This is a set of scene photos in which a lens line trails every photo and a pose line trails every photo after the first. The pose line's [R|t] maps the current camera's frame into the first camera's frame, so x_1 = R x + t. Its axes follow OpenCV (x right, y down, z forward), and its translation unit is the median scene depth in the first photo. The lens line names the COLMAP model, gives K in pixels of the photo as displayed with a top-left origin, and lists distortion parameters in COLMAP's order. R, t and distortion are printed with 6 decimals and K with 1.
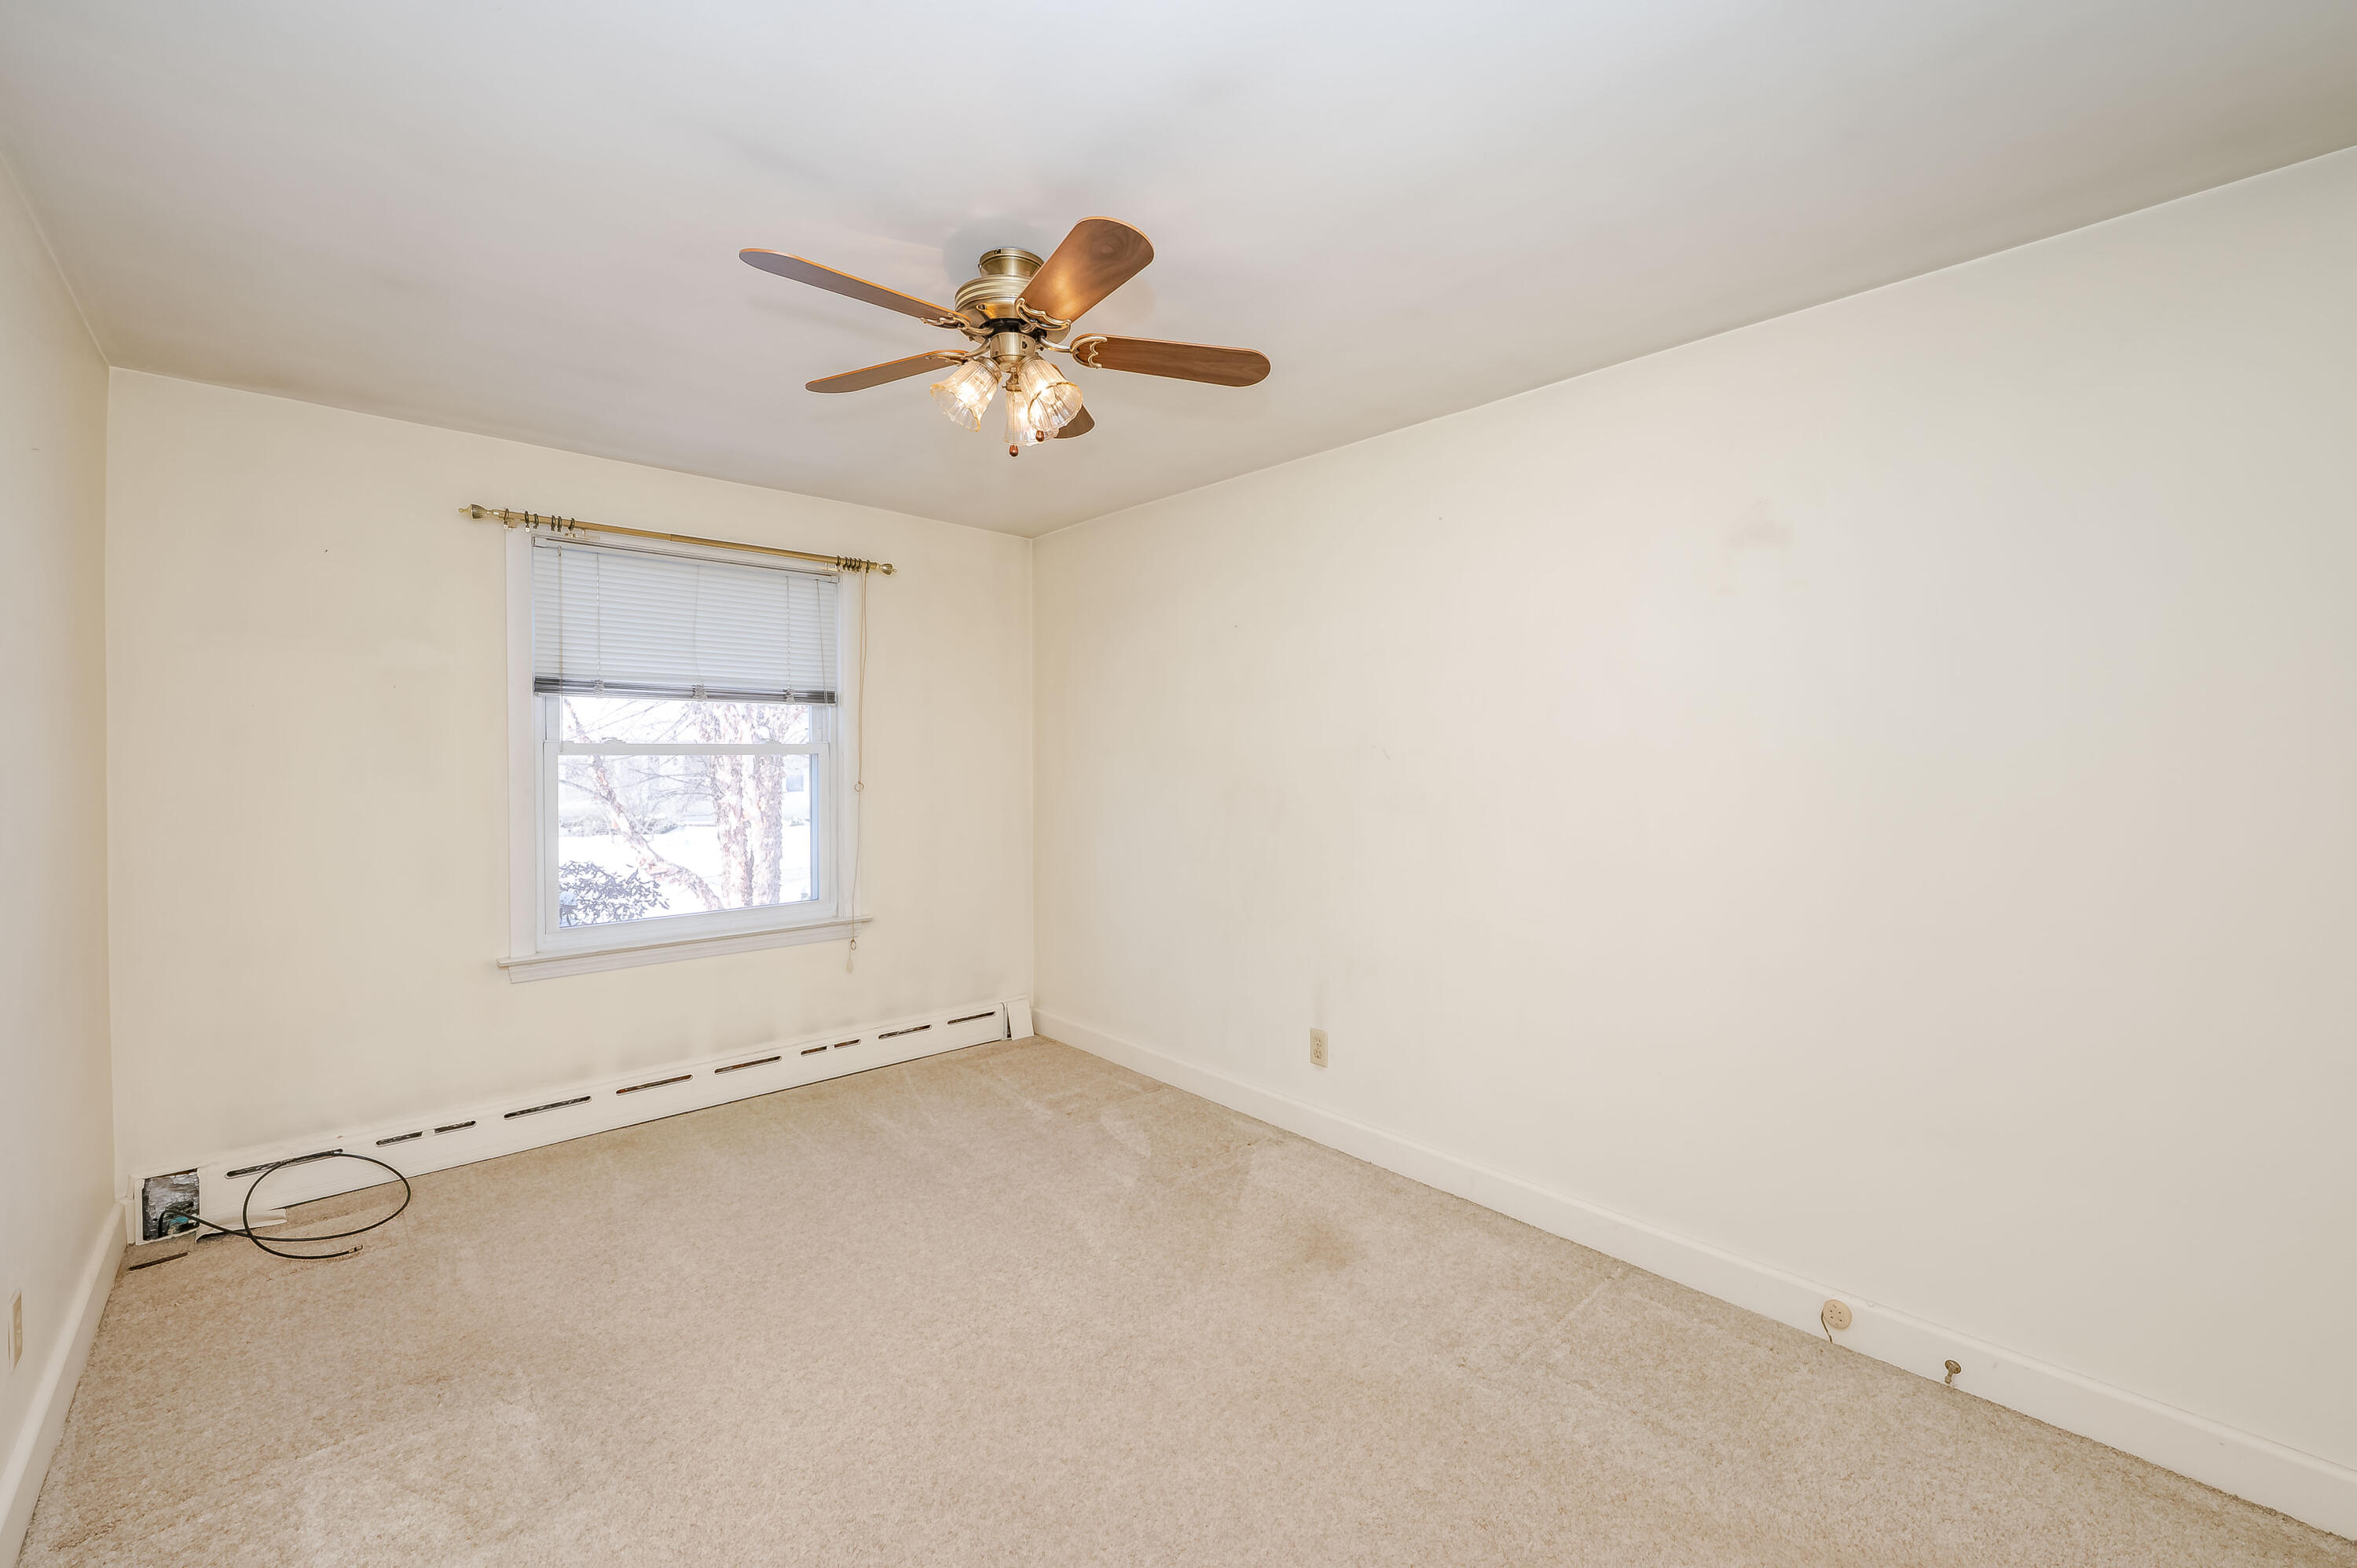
lens RADIAL K [[962.3, 0, 1198.2], [0, 962.3, 751.2], [0, 0, 1]] dist [-0.000316, -0.000348]
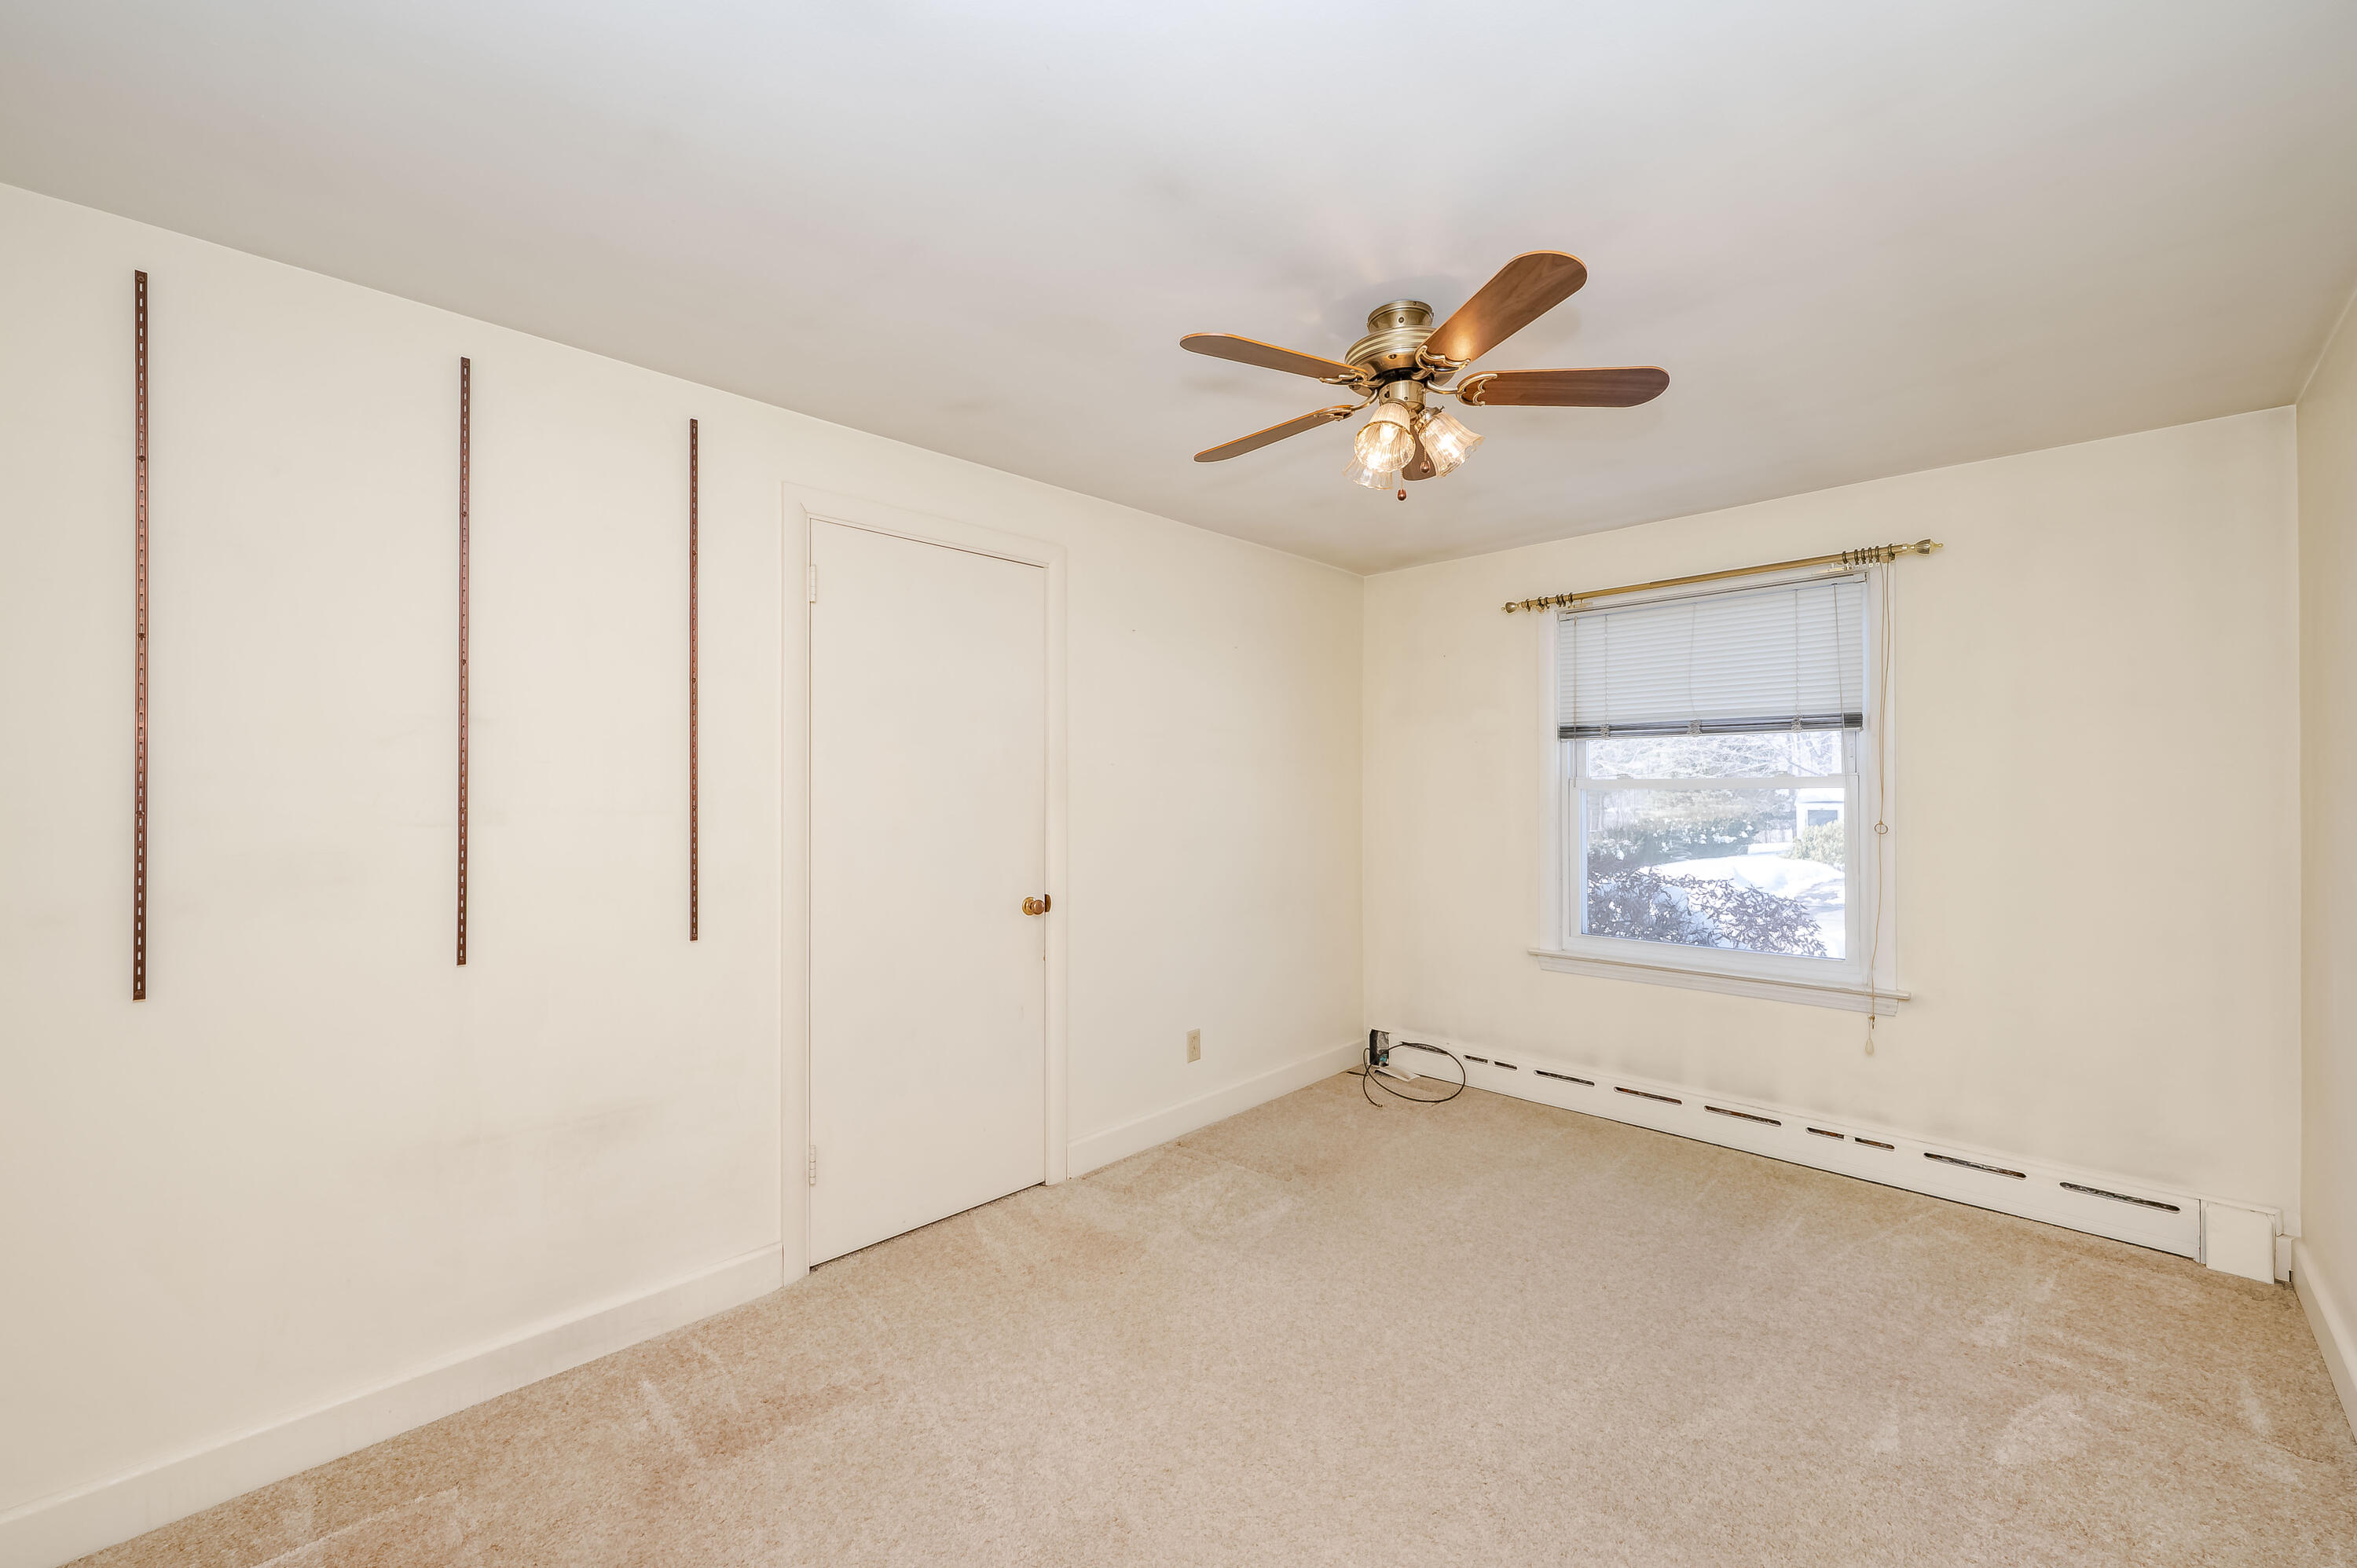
lens RADIAL K [[962.3, 0, 1166.8], [0, 962.3, 787.4], [0, 0, 1]] dist [-0.000316, -0.000348]
pose [[0.011948, -0.001748, -0.999927, 0.504868], [0.008803, 0.999960, -0.001643, -0.001790], [0.999890, -0.008783, 0.011963, 0.448106]]
